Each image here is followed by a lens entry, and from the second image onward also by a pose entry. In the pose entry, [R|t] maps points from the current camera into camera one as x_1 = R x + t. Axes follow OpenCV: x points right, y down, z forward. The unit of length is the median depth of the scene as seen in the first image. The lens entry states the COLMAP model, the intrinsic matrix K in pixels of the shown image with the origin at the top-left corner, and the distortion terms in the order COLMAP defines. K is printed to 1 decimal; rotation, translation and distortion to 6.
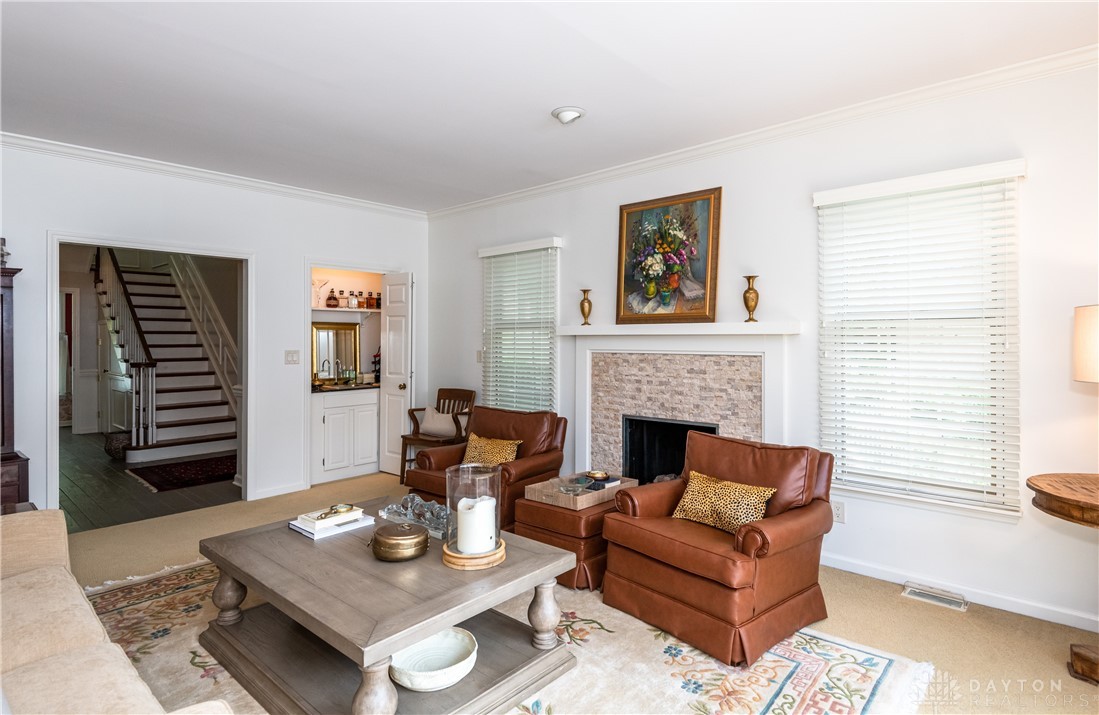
lens RADIAL K [[578.1, 0, 548.8], [0, 578.1, 349.6], [0, 0, 1]] dist [-0.021157, -0.000482]
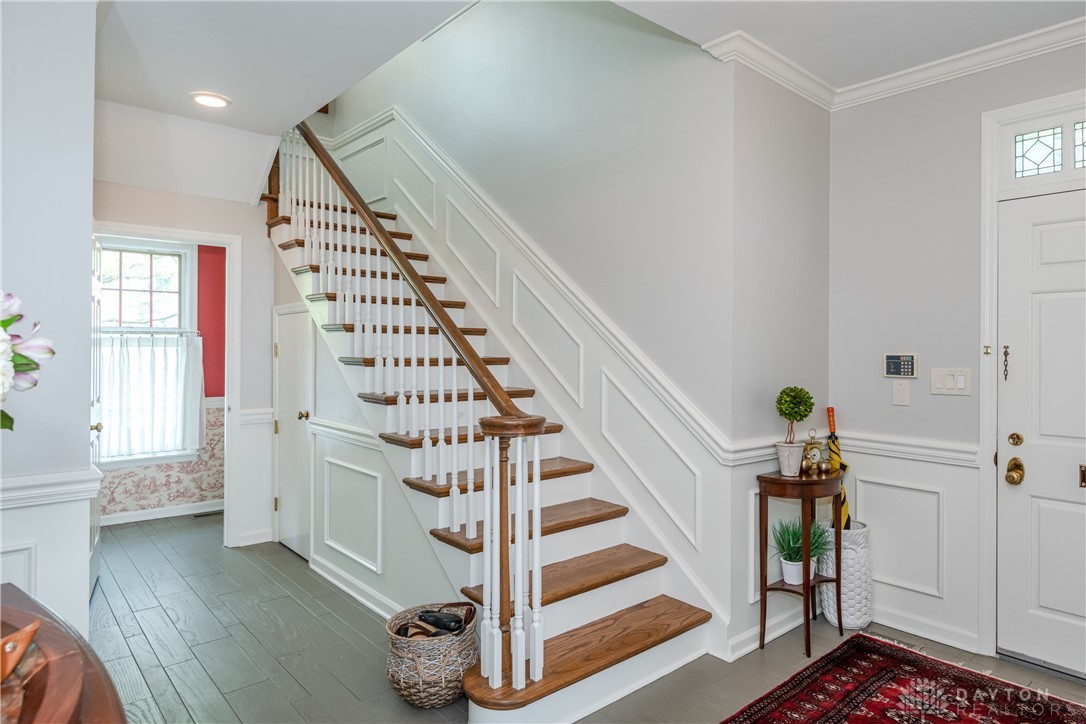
lens RADIAL K [[654.7, 0, 541.9], [0, 654.7, 354.3], [0, 0, 1]] dist [0.002150, 0.000233]
pose [[0.990969, 0.008414, -0.133827, -0.993009], [-0.009352, 0.999936, -0.006381, -0.018301], [0.133765, 0.007575, 0.990984, 0.982763]]
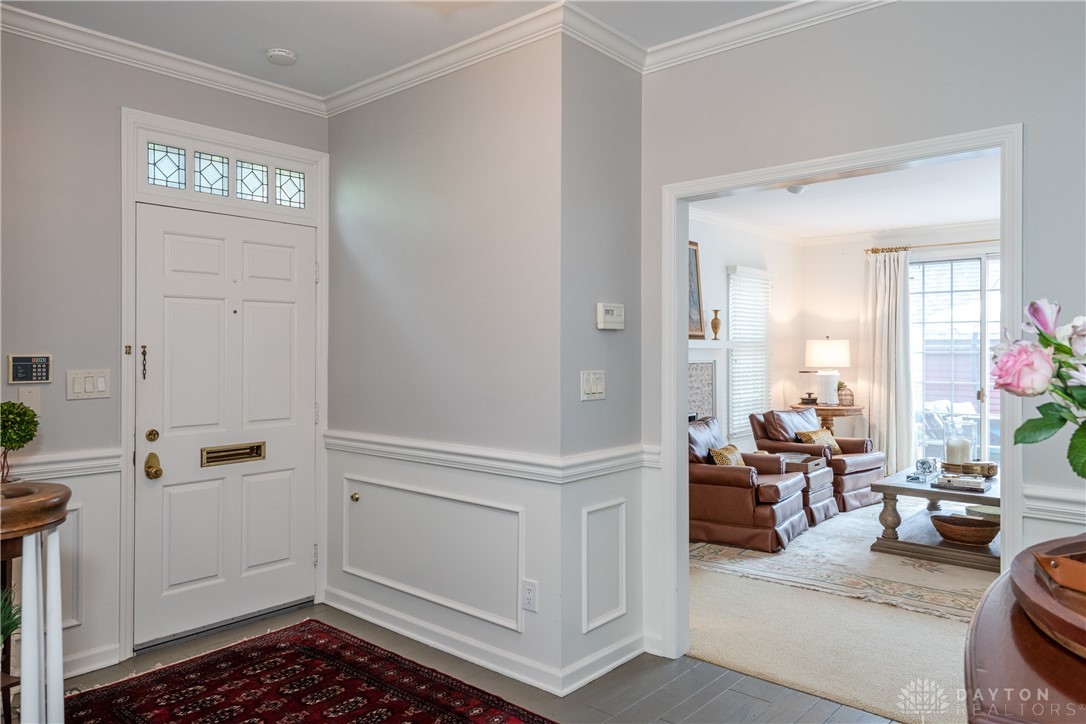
lens RADIAL K [[730.3, 0, 541.4], [0, 730.3, 360.8], [0, 0, 1]] dist [-0.002511, -0.000646]
pose [[-0.001349, -0.009808, 0.999951, -1.465183], [0.017971, 0.999790, 0.009830, -0.020323], [-0.999838, 0.017983, -0.001172, 1.371513]]
